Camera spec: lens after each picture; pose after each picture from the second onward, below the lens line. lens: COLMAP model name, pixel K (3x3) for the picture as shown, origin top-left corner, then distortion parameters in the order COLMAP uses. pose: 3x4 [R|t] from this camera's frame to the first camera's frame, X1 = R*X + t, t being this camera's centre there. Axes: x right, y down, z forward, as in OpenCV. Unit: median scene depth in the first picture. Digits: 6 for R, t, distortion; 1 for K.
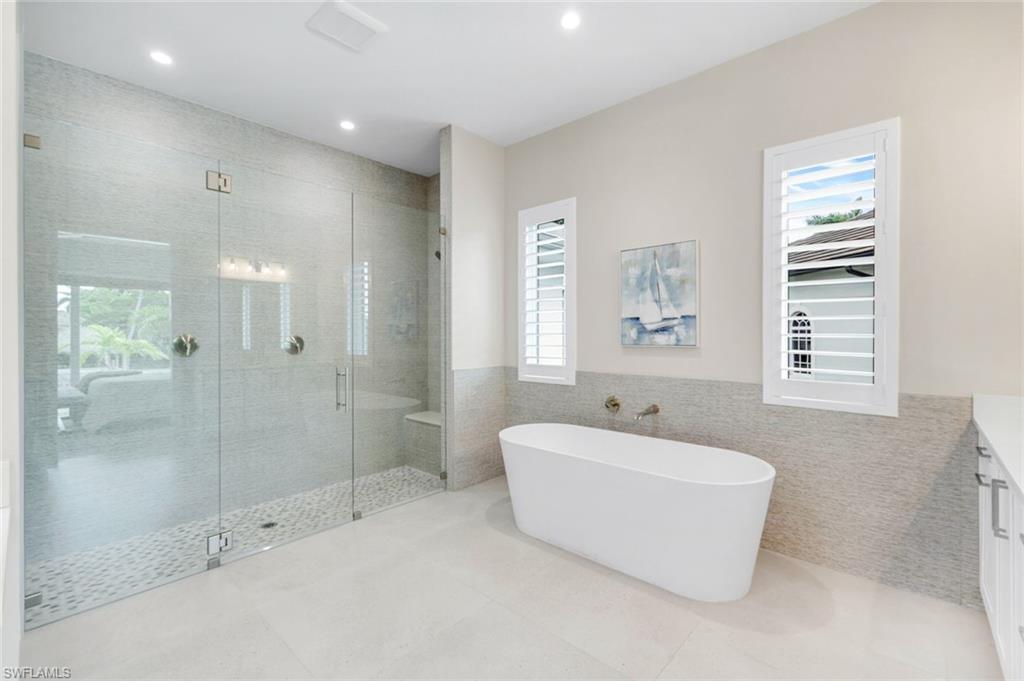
lens RADIAL K [[446.5, 0, 513.7], [0, 446.5, 334.1], [0, 0, 1]] dist [0.009937, -0.000204]
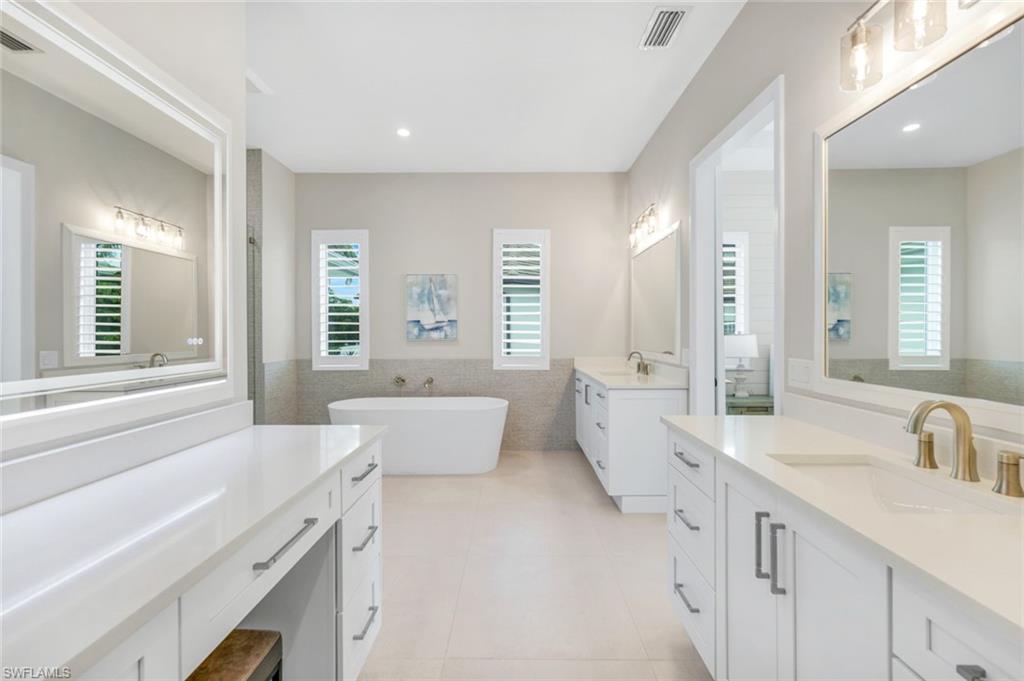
lens RADIAL K [[446.5, 0, 511.2], [0, 446.5, 336.0], [0, 0, 1]] dist [0.009937, -0.000204]
pose [[0.747061, -0.006058, 0.664728, -0.501335], [0.003251, 0.999980, 0.005459, 0.007682], [-0.664747, -0.001917, 0.747066, -0.335610]]
